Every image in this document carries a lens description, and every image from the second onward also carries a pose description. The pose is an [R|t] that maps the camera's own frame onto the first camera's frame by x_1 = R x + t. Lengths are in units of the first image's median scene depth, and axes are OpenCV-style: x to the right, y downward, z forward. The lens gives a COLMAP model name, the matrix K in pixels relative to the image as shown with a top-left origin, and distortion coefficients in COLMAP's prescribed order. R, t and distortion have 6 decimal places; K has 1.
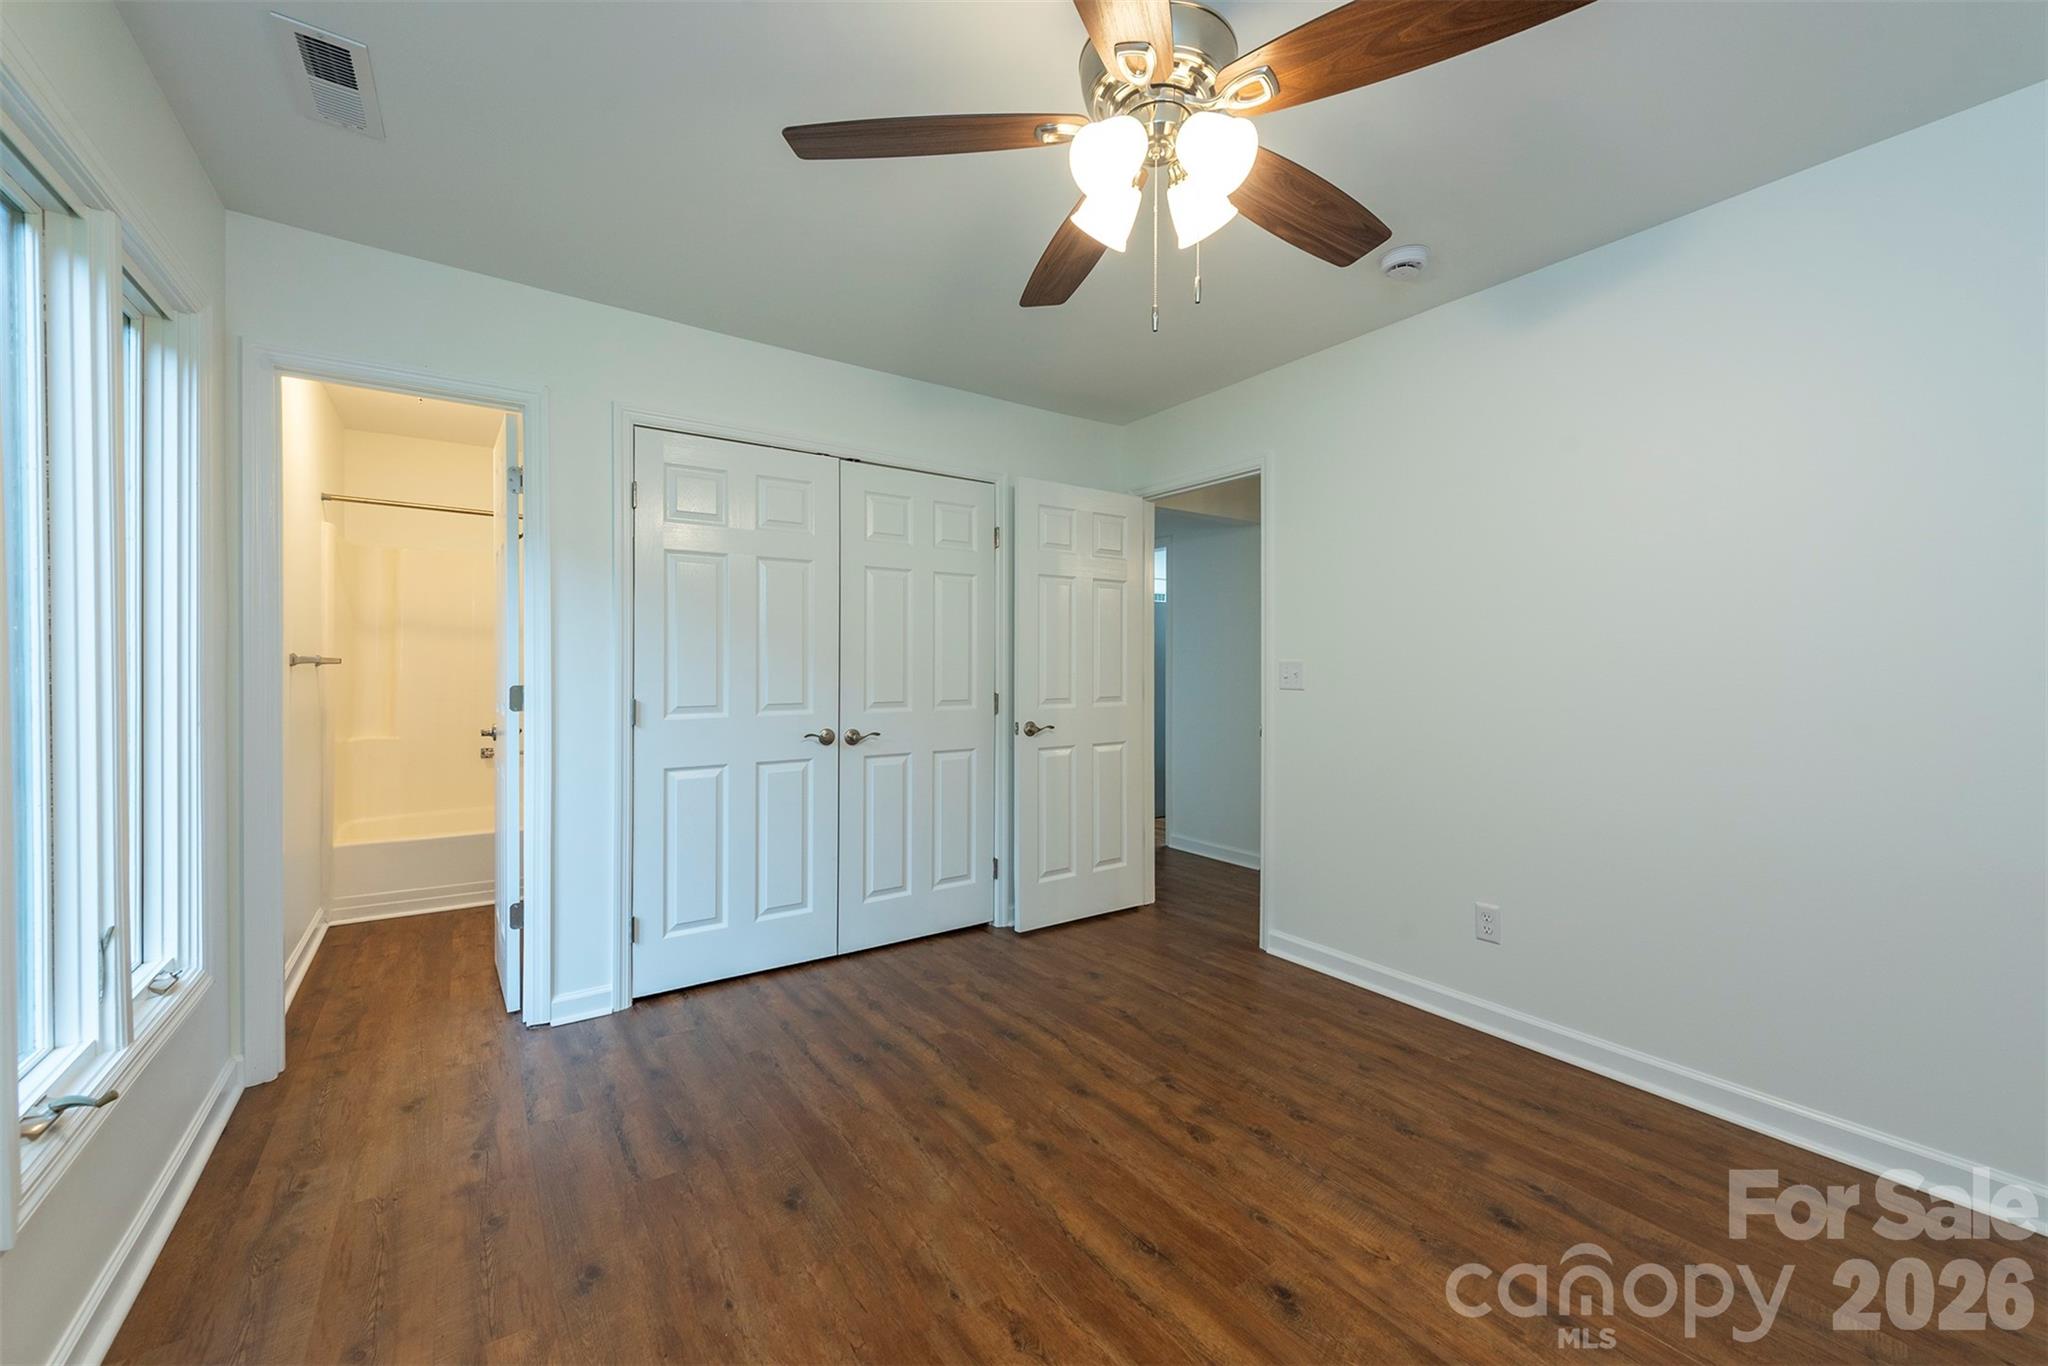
lens RADIAL K [[807.0, 0, 1029.0], [0, 807.0, 675.0], [0, 0, 1]] dist [0.018147, -0.006277]
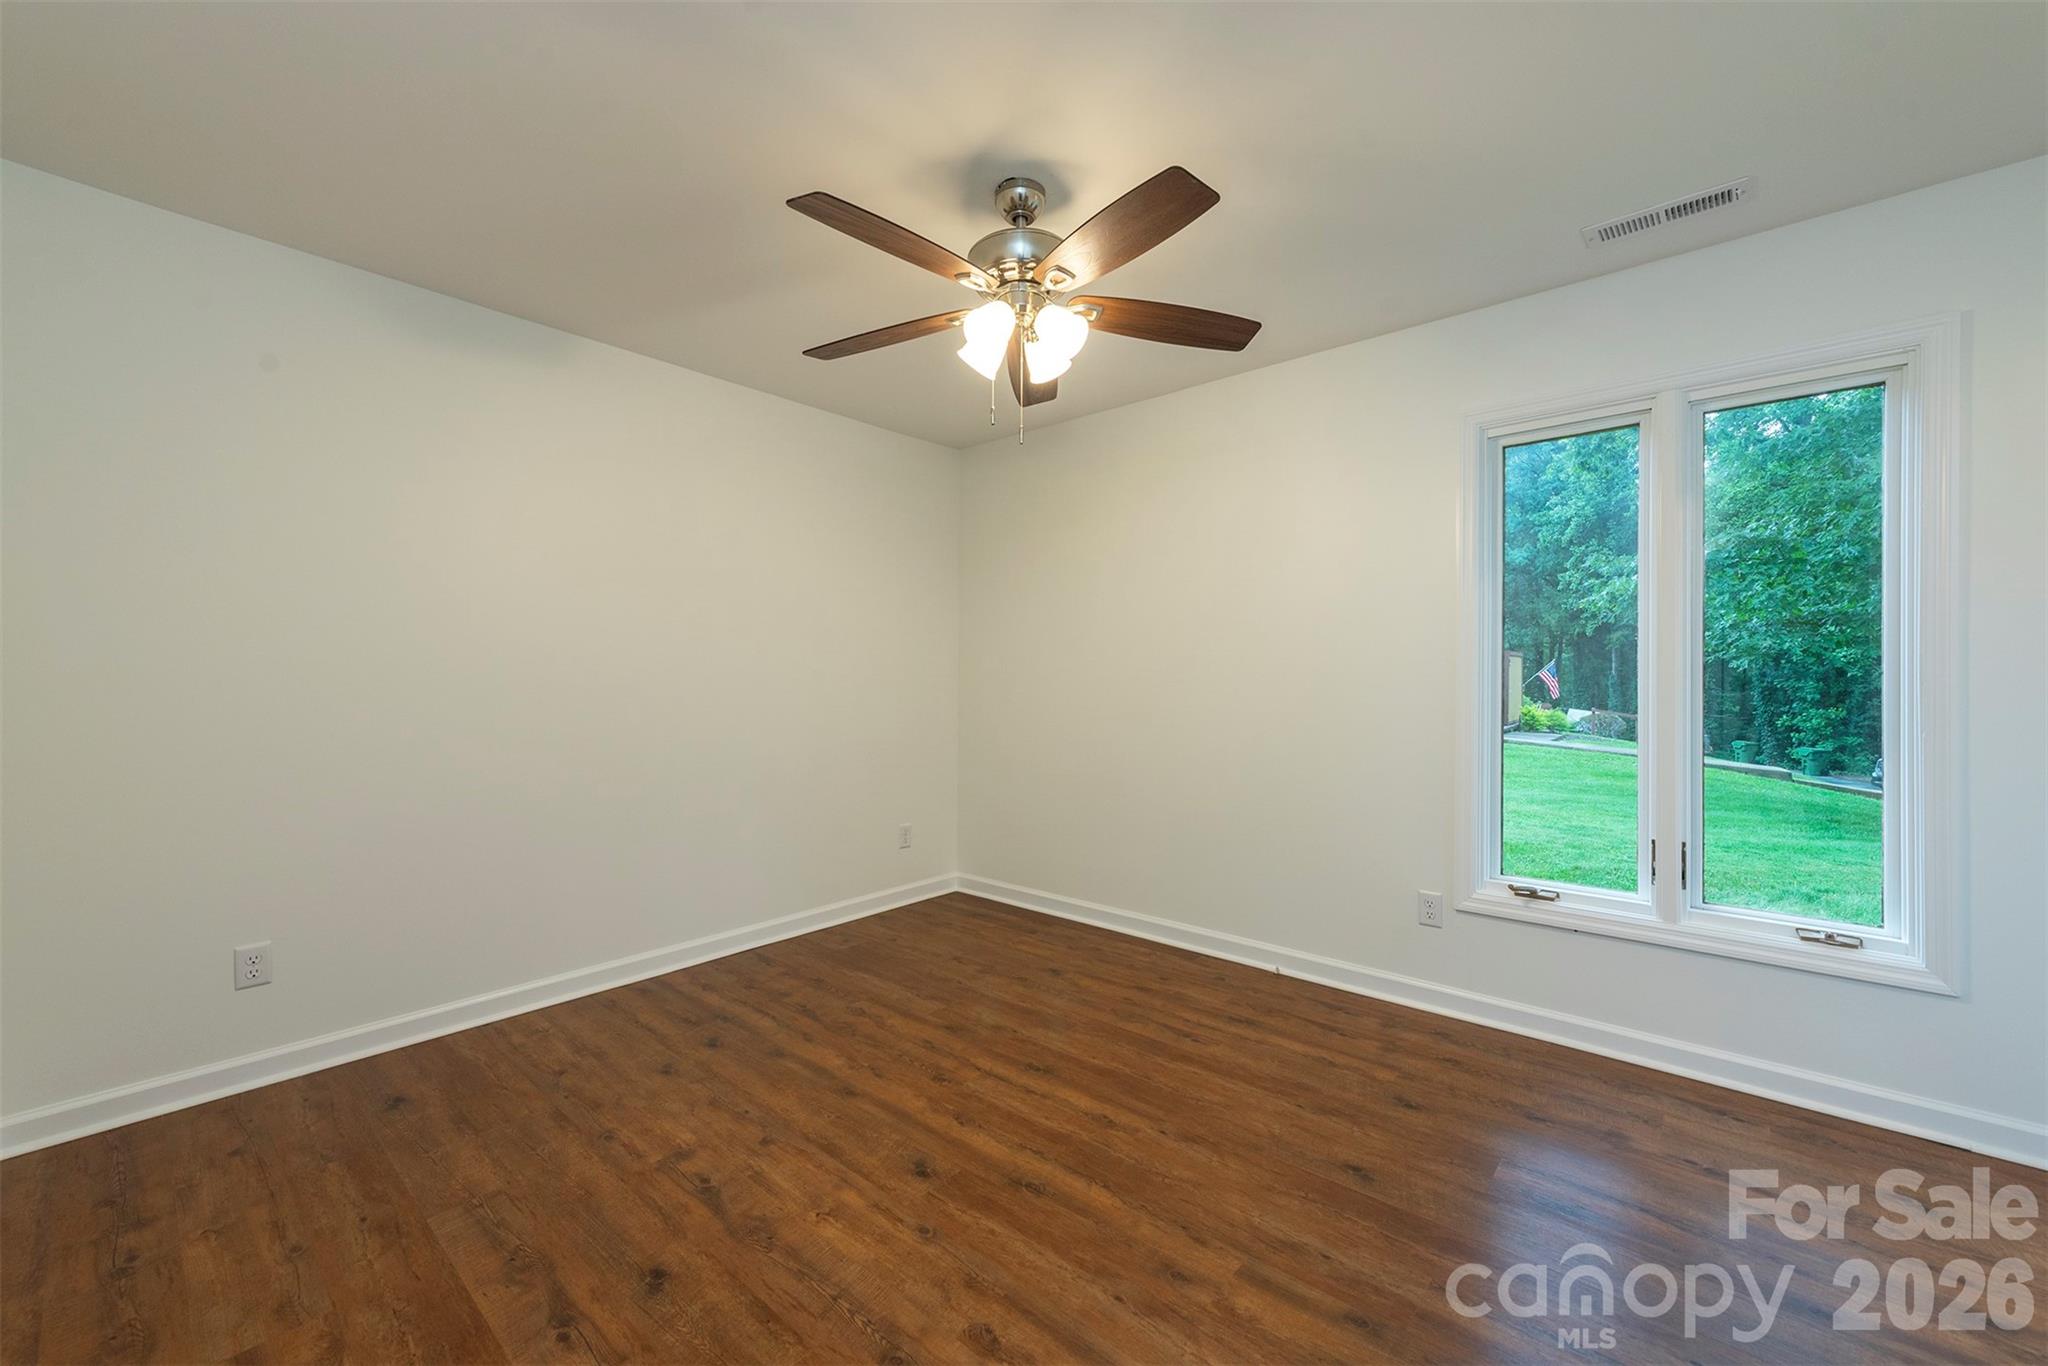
lens RADIAL K [[801.0, 0, 1018.2], [0, 801.0, 679.1], [0, 0, 1]] dist [0.014517, -0.005499]
pose [[-0.973507, -0.005006, -0.228604, 0.341507], [-0.007216, 0.999935, 0.008832, -0.010432], [0.228544, 0.010248, -0.973480, 1.673673]]
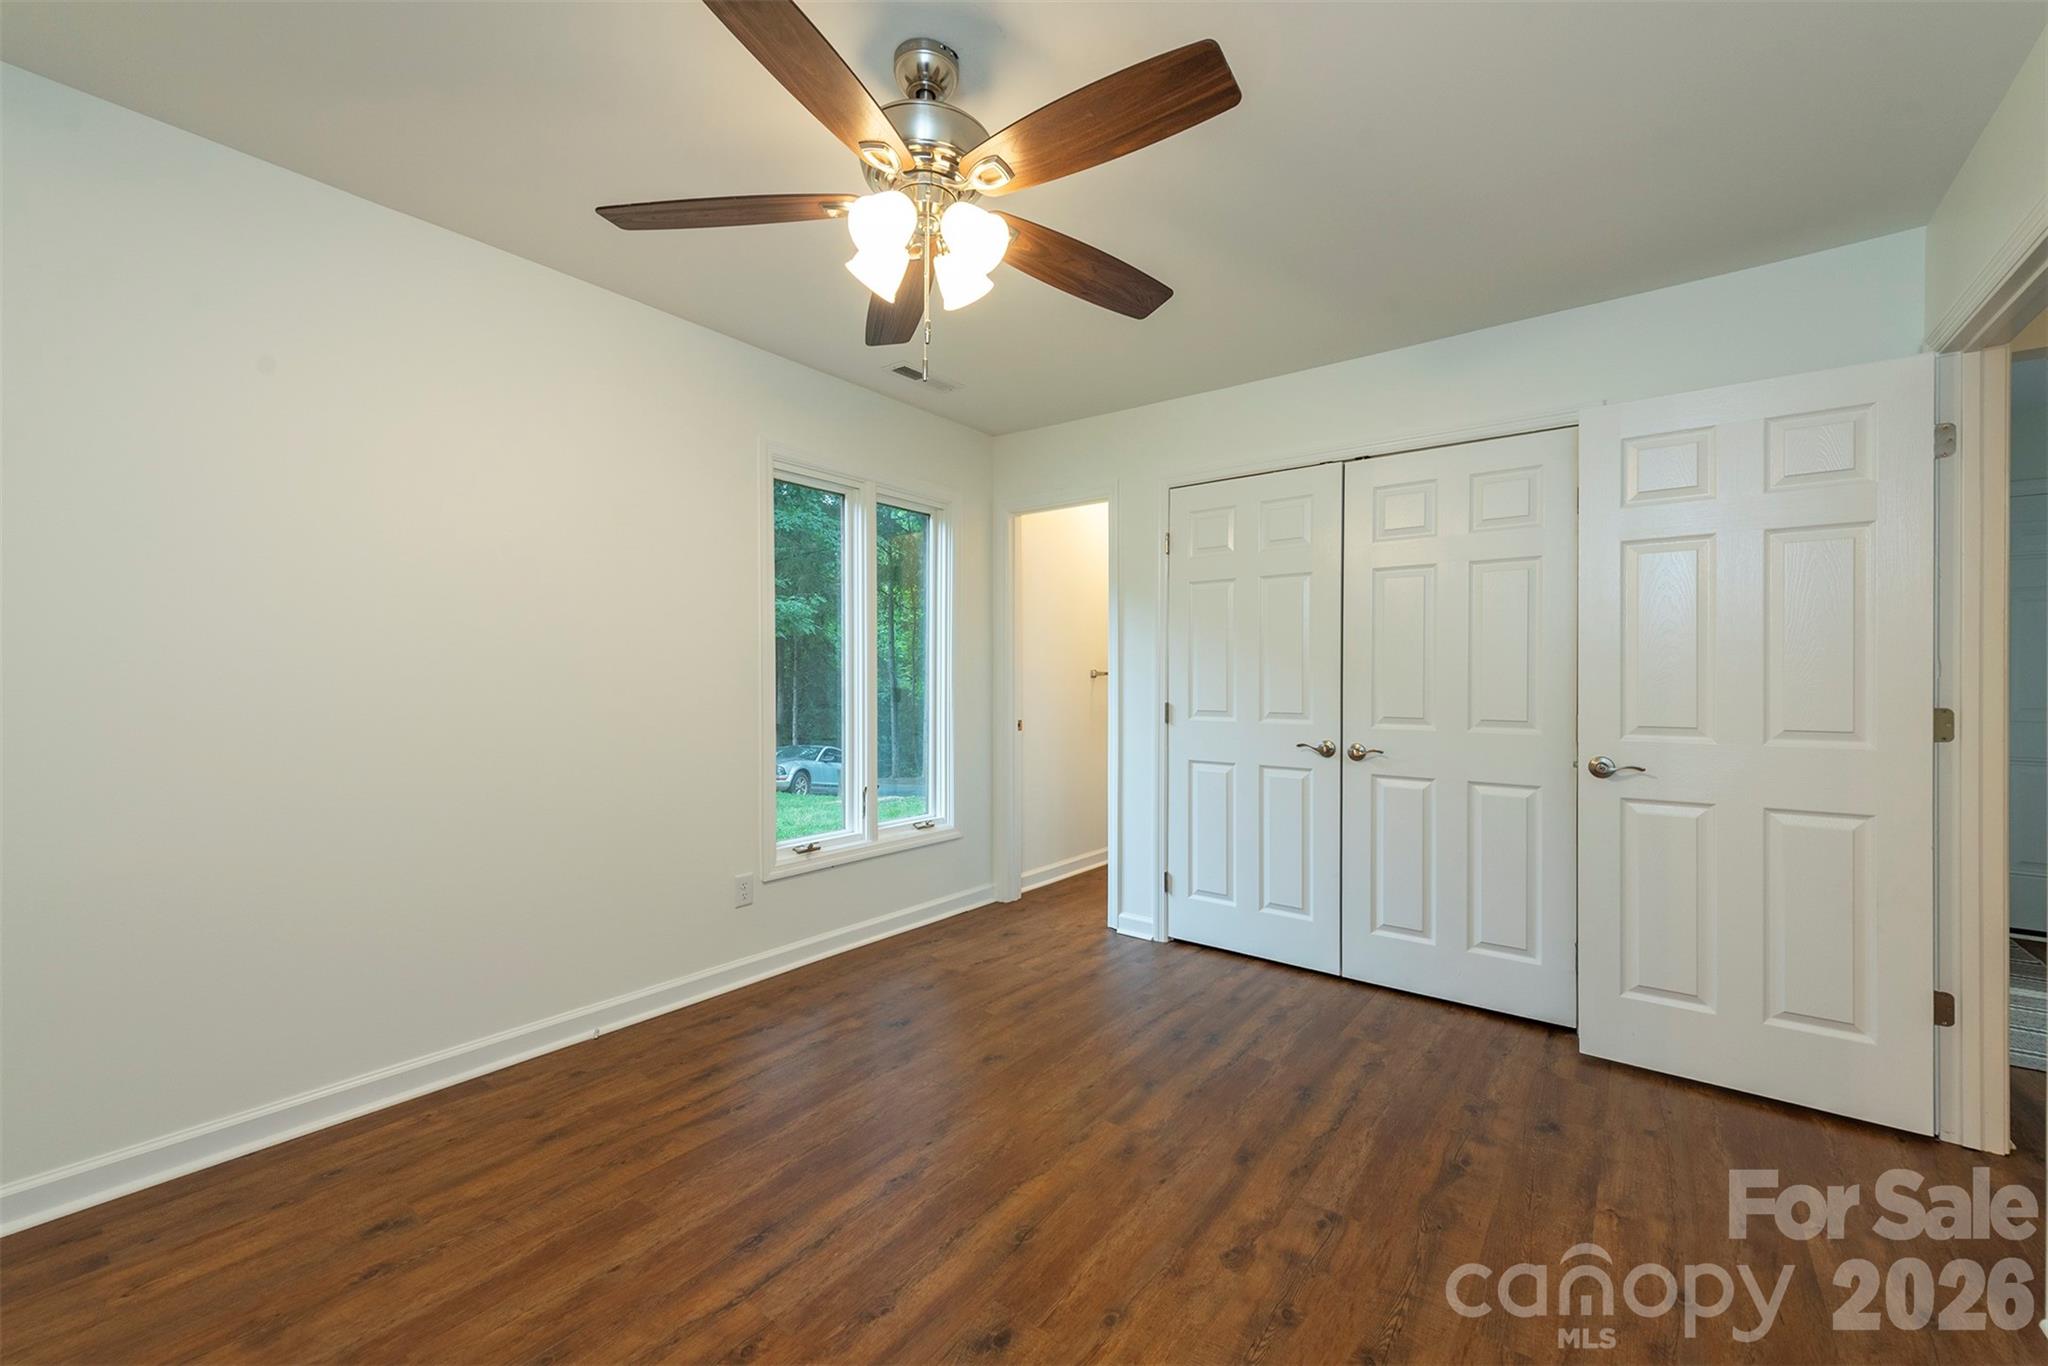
lens RADIAL K [[807.0, 0, 1029.0], [0, 807.0, 675.0], [0, 0, 1]] dist [0.018147, -0.006277]
pose [[0.297058, -0.005935, -0.954841, 0.915624], [-0.013903, 0.999848, -0.010540, 0.002611], [0.954758, 0.016406, 0.296931, 0.554370]]
